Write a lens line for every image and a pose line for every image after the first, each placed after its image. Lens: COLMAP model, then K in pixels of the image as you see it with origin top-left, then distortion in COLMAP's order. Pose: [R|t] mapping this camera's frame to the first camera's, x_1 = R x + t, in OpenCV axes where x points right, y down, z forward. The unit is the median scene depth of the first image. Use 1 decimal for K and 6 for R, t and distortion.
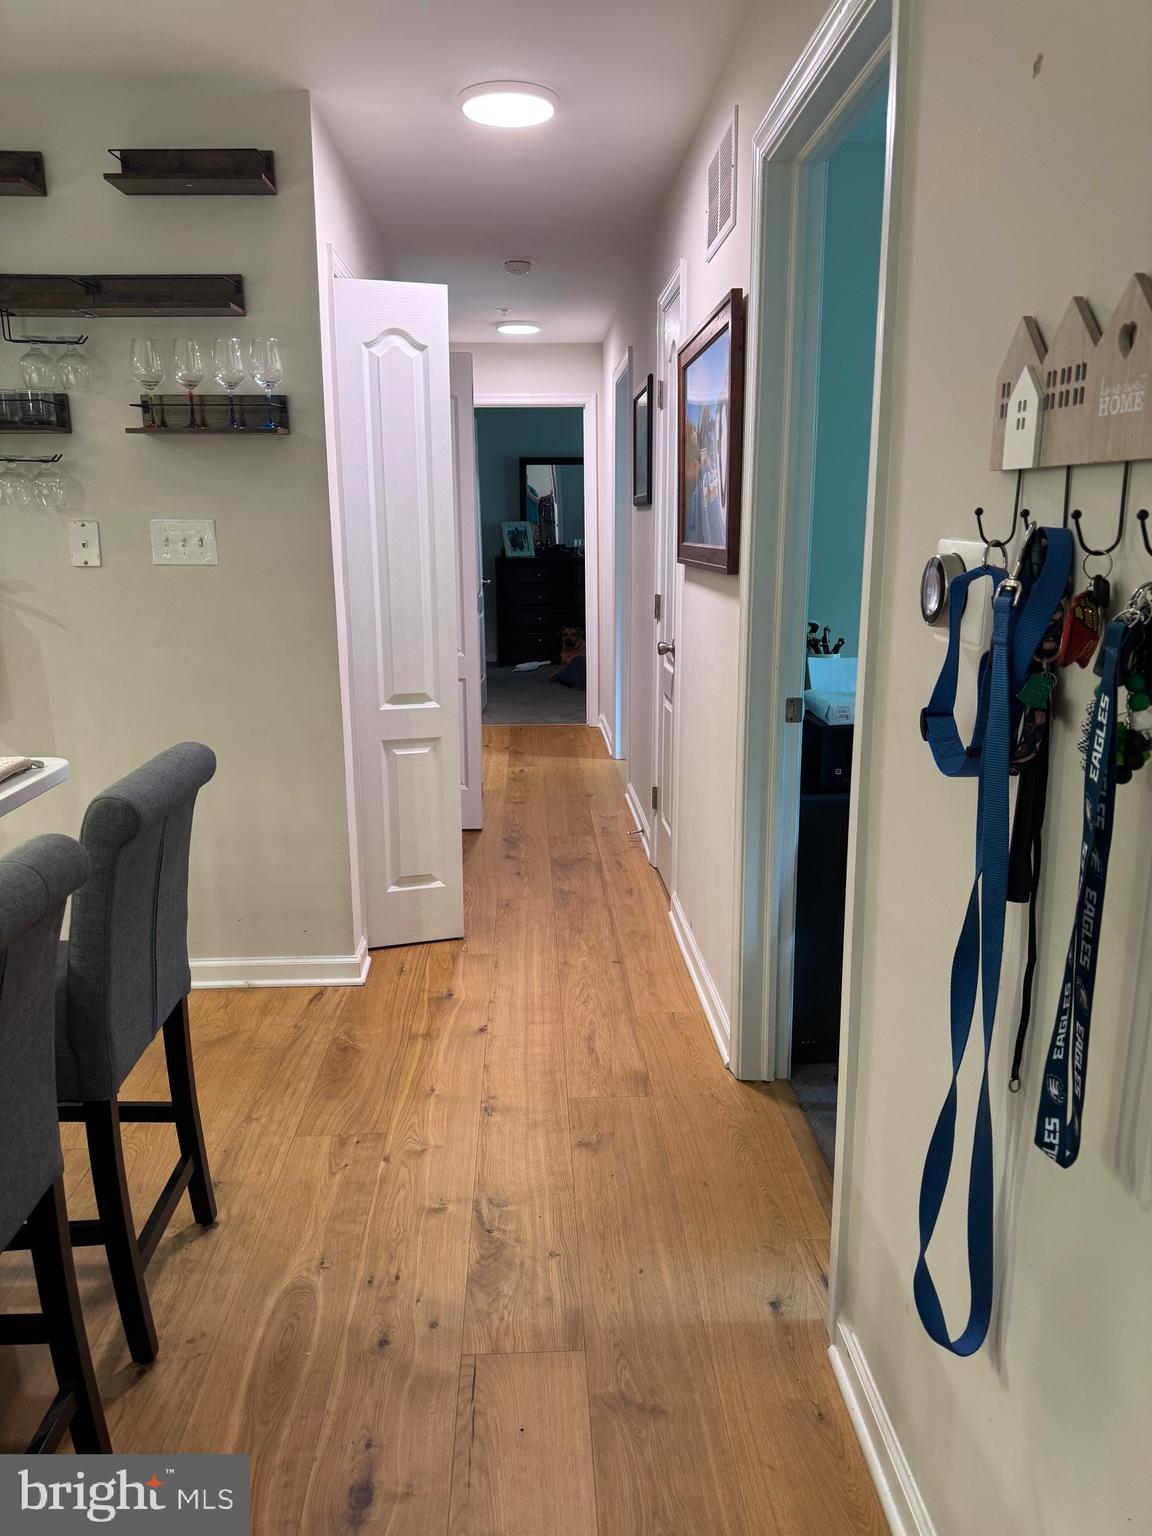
lens RADIAL K [[1084.5, 0, 572.2], [0, 1084.5, 775.3], [0, 0, 1]] dist [0.002899, -0.002628]
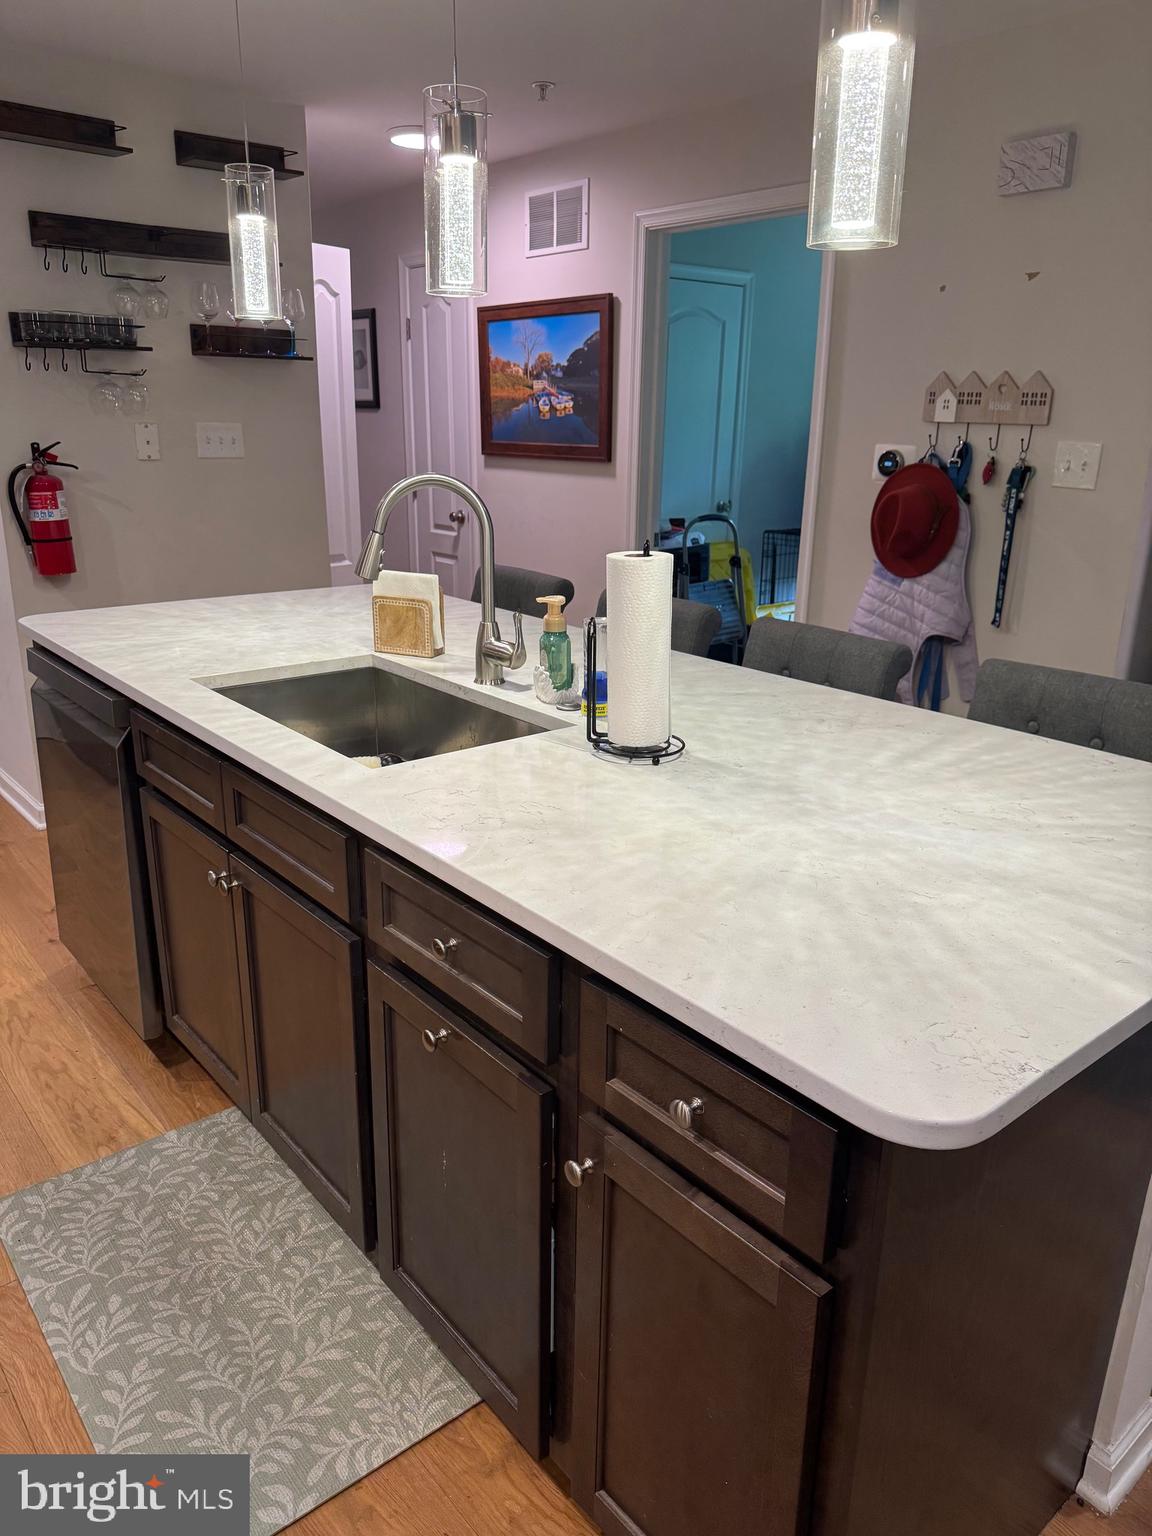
lens RADIAL K [[1084.5, 0, 580.3], [0, 1084.5, 765.9], [0, 0, 1]] dist [0.002899, -0.002628]
pose [[0.791717, -0.173771, 0.585651, -0.867728], [0.122920, 0.984396, 0.125915, 0.060563], [-0.598393, -0.027701, 0.800723, -0.320746]]
